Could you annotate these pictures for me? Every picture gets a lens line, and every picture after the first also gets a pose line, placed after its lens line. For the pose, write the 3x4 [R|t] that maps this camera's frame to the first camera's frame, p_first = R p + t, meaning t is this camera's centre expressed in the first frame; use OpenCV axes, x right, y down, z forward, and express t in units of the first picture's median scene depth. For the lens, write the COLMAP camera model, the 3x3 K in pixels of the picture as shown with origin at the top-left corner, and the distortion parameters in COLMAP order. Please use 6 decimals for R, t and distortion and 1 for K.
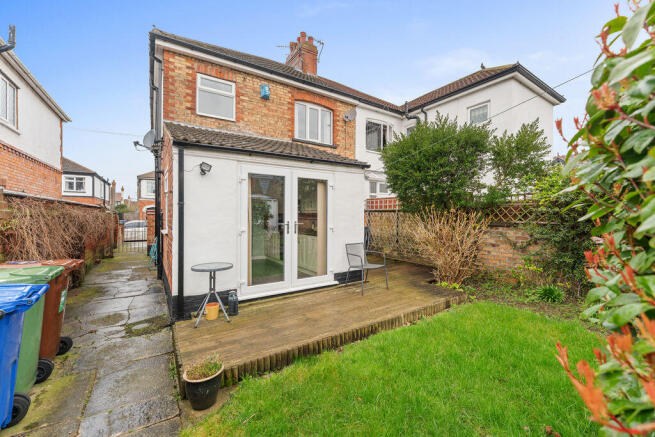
lens RADIAL K [[262.4, 0, 325.9], [0, 262.4, 211.7], [0, 0, 1]] dist [-0.000077, -0.000034]
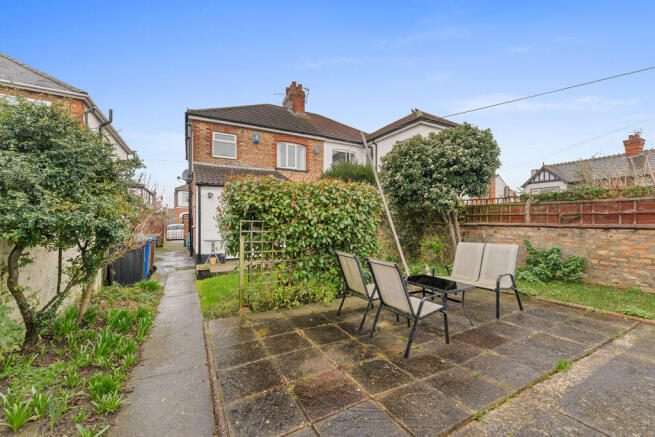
lens RADIAL K [[262.4, 0, 325.7], [0, 262.4, 219.2], [0, 0, 1]] dist [-0.000077, -0.000034]
pose [[0.995268, 0.000330, -0.097172, 0.345294], [0.000037, 0.999993, 0.003772, 0.011069], [0.097173, -0.003758, 0.995260, -0.524677]]
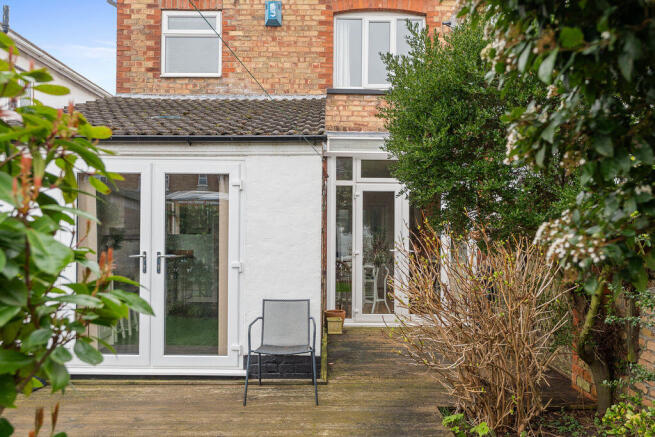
lens RADIAL K [[519.4, 0, 327.8], [0, 519.4, 225.2], [0, 0, 1]] dist [0.001865, -0.001980]
pose [[0.838716, -0.001219, -0.544567, 0.487673], [0.000394, 0.999999, -0.001633, -0.011384], [0.544569, 0.001155, 0.838716, 0.159301]]
